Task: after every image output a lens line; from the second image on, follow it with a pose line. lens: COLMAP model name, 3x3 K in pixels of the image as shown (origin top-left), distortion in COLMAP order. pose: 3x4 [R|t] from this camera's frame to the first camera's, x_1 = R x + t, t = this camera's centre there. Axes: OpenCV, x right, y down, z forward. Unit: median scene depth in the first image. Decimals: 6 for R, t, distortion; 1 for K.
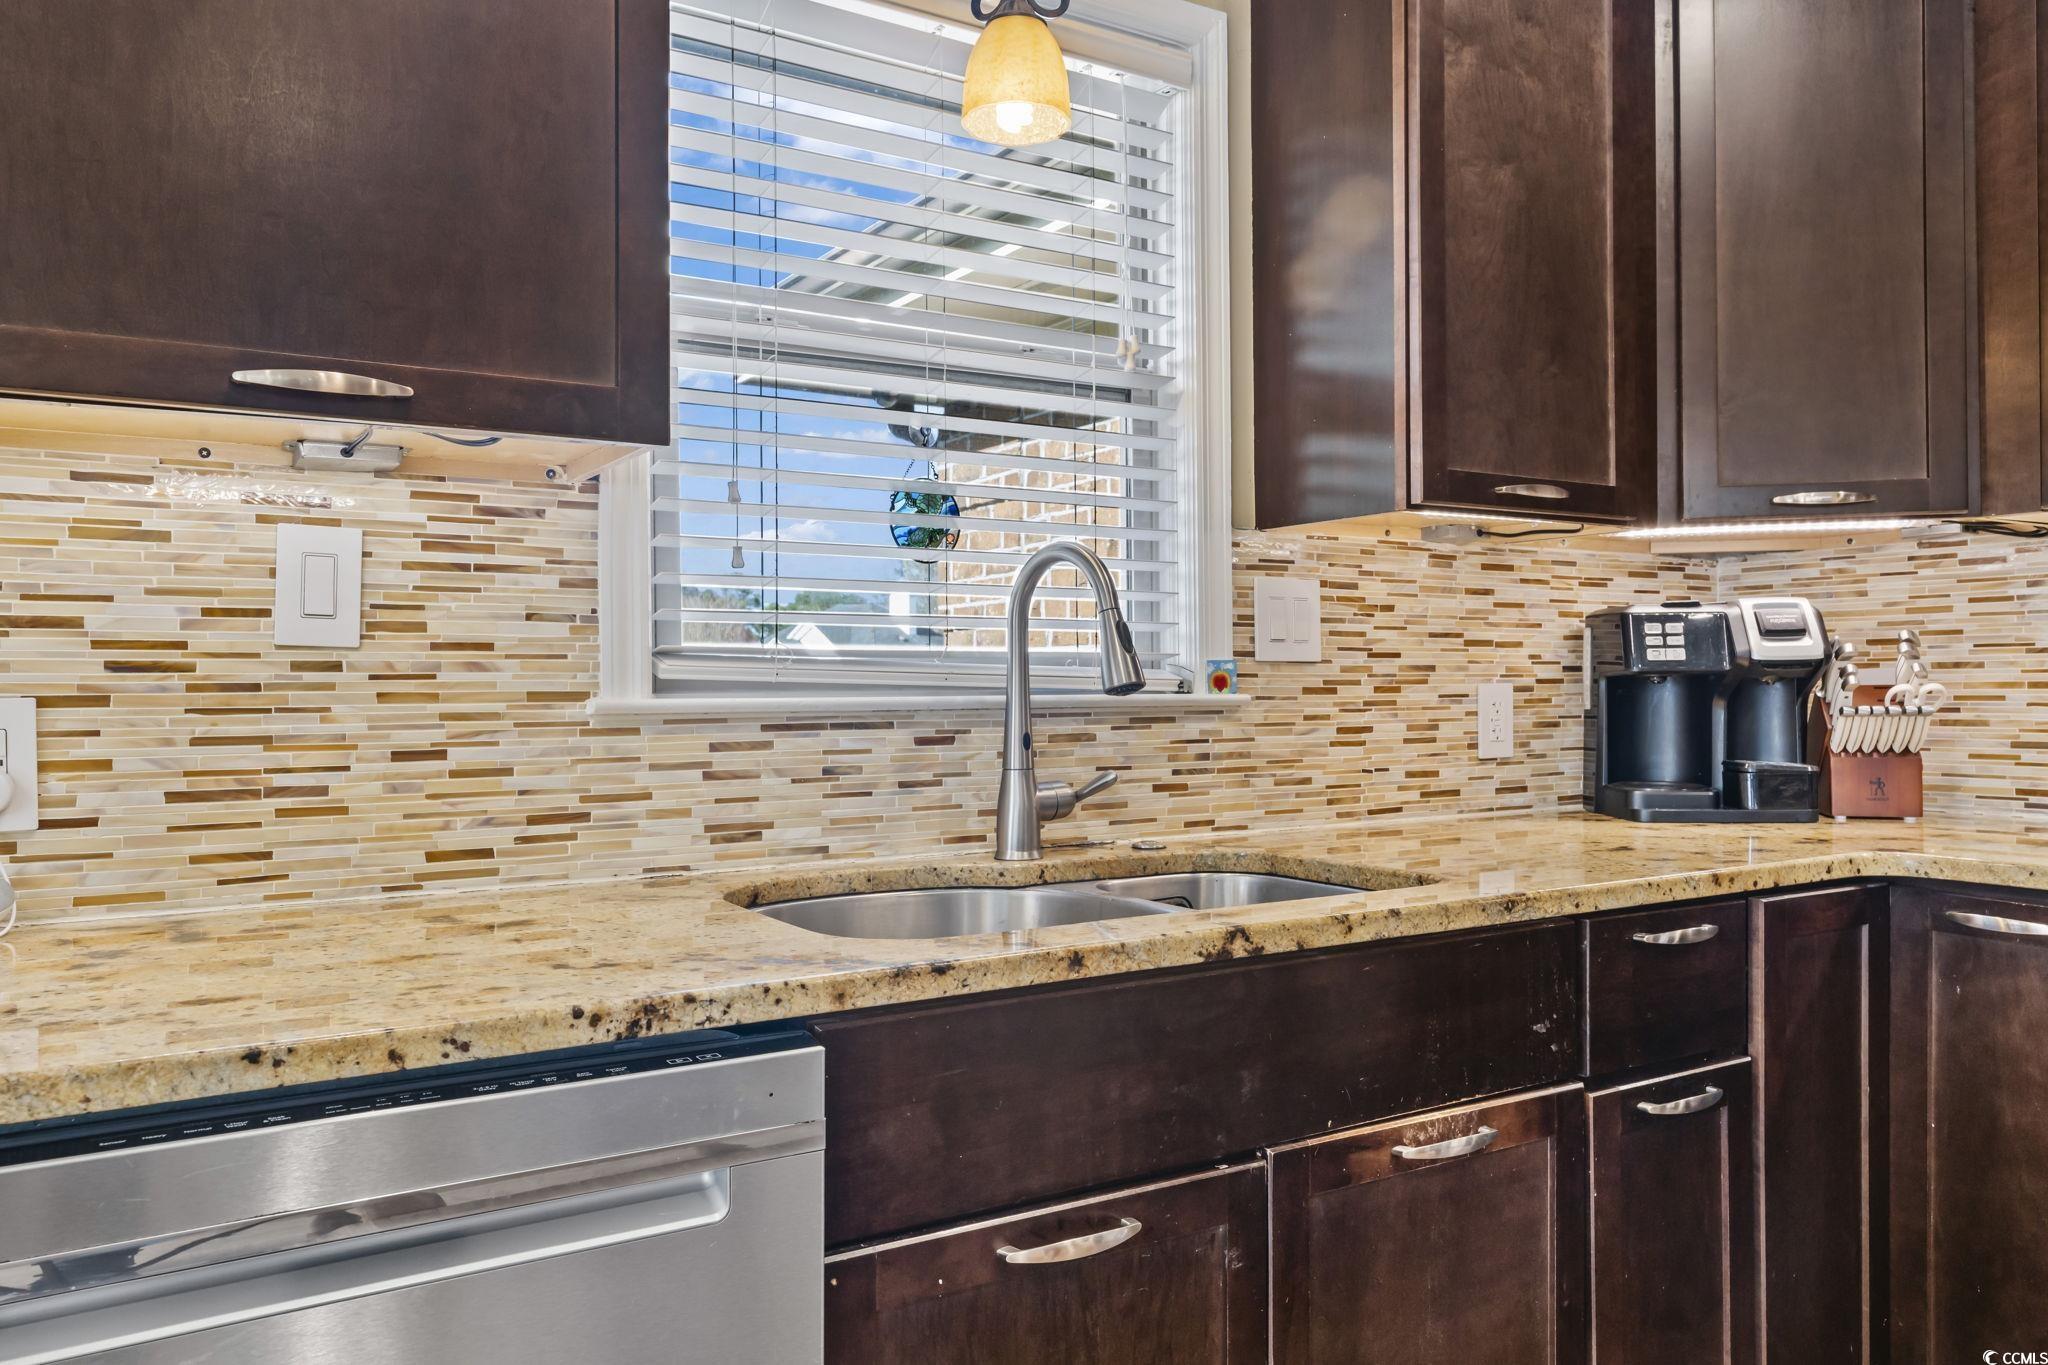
lens RADIAL K [[1475.5, 0, 1024.0], [0, 1475.5, 682.5], [0, 0, 1]] dist [0.005727, 0.001141]
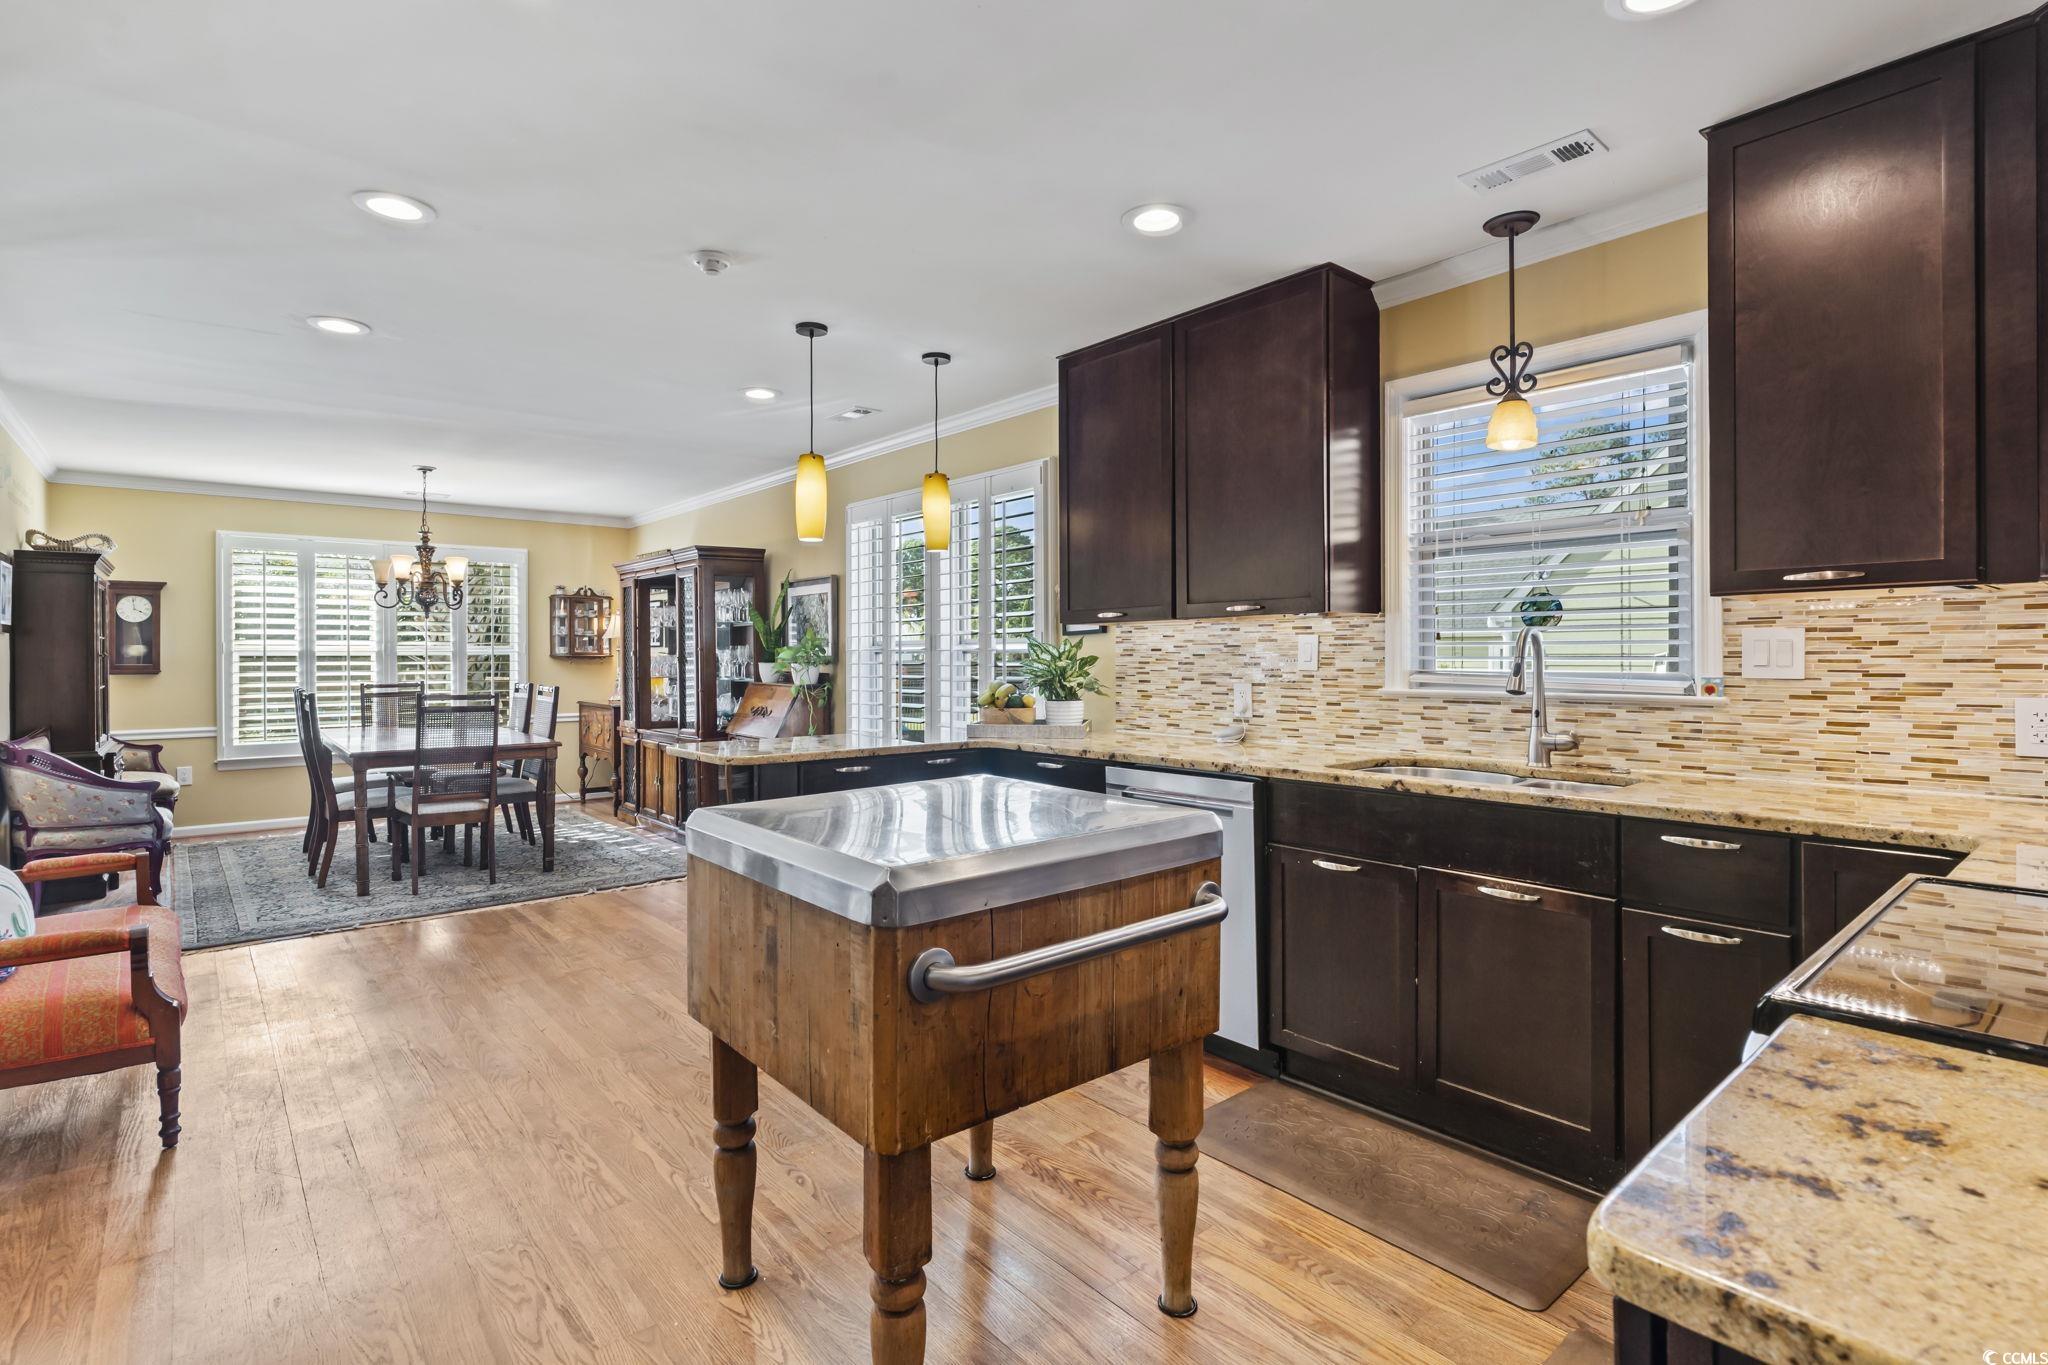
lens RADIAL K [[987.3, 0, 1016.4], [0, 987.3, 670.2], [0, 0, 1]] dist [0.001803, -0.000187]
pose [[0.142809, 0.020068, -0.989547, 1.229166], [0.008006, 0.999738, 0.021430, -0.057832], [0.989718, -0.010983, 0.142611, 0.009312]]
